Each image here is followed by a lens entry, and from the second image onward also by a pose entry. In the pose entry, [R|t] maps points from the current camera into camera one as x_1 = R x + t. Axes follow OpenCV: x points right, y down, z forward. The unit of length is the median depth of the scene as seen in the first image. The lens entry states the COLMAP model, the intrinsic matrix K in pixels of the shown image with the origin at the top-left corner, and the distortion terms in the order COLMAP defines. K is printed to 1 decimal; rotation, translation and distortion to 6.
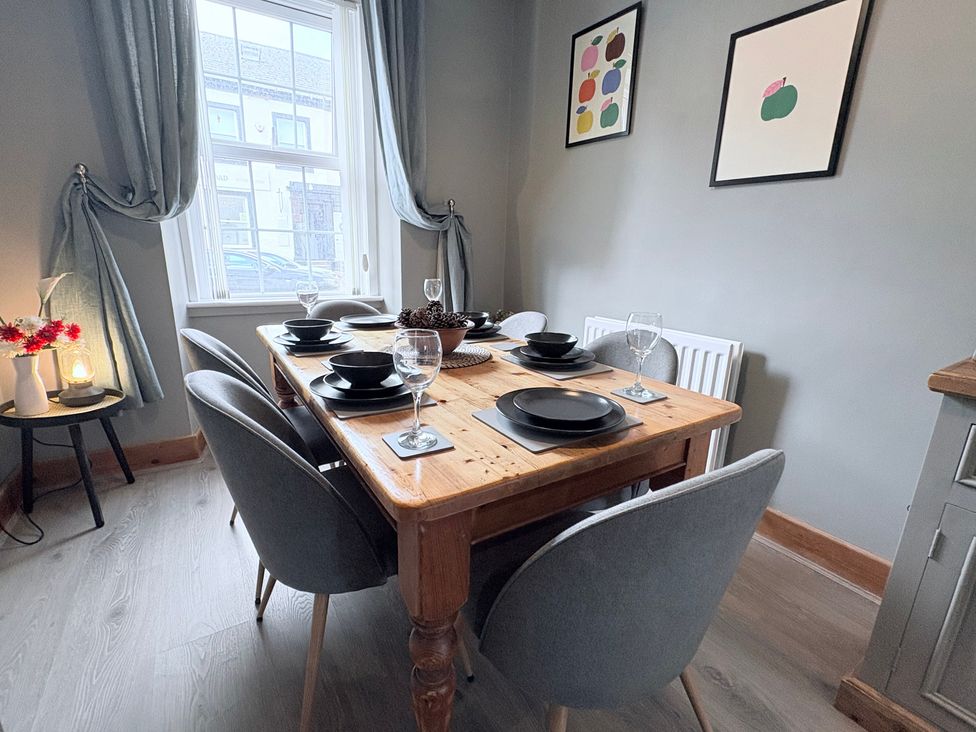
lens RADIAL K [[462.3, 0, 490.8], [0, 462.3, 365.7], [0, 0, 1]] dist [0.001048, -0.000446]
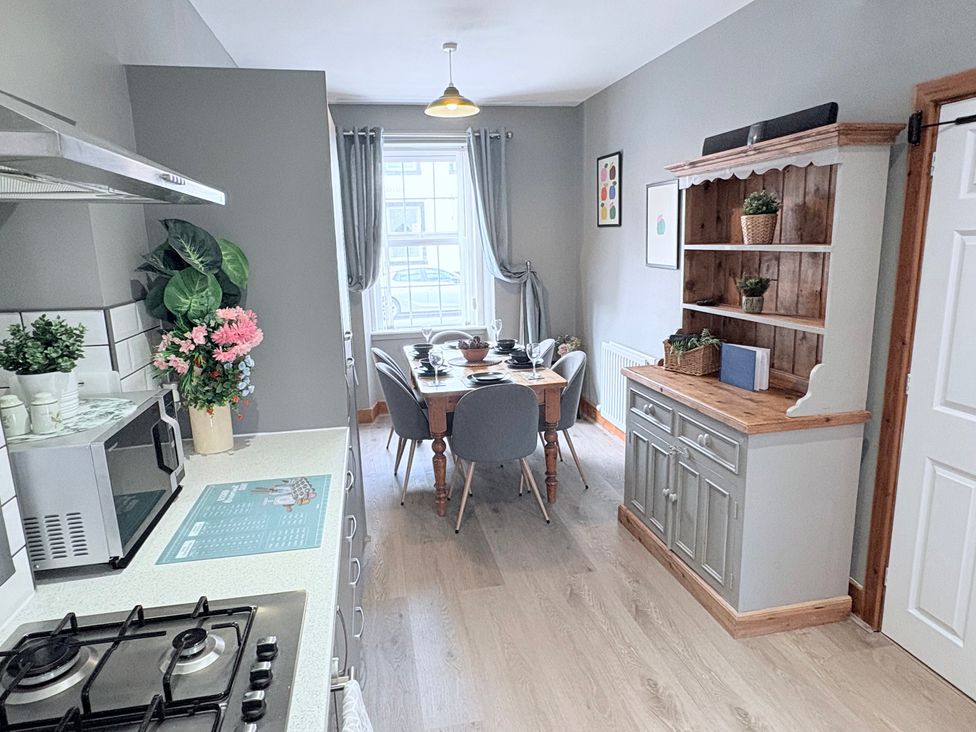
lens RADIAL K [[638.7, 0, 487.8], [0, 638.7, 367.9], [0, 0, 1]] dist [0.000756, -0.003058]
pose [[0.928307, 0.022897, -0.371108, 0.713243], [-0.040415, 0.998402, -0.039495, 0.082755], [0.369610, 0.051662, 0.927750, -1.172733]]
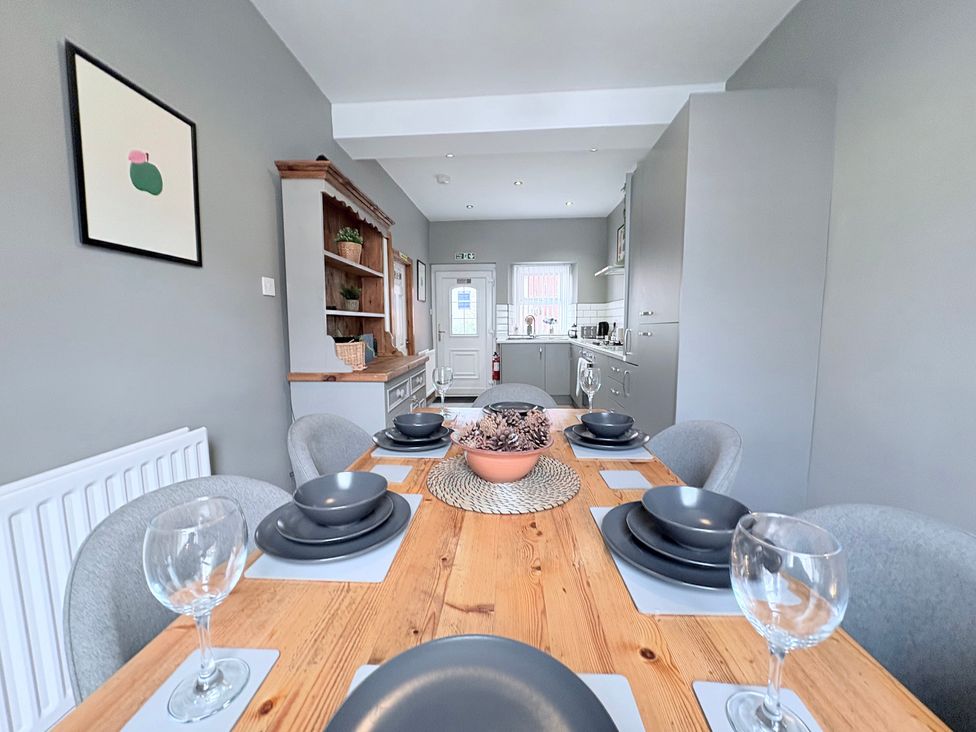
lens RADIAL K [[391.5, 0, 488.9], [0, 391.5, 367.9], [0, 0, 1]] dist [-0.001555, 0.000782]
pose [[-0.807237, -0.094771, 0.582569, -0.335015], [0.126098, 0.936545, 0.327082, -0.292143], [-0.576600, 0.337494, -0.744063, 1.020789]]
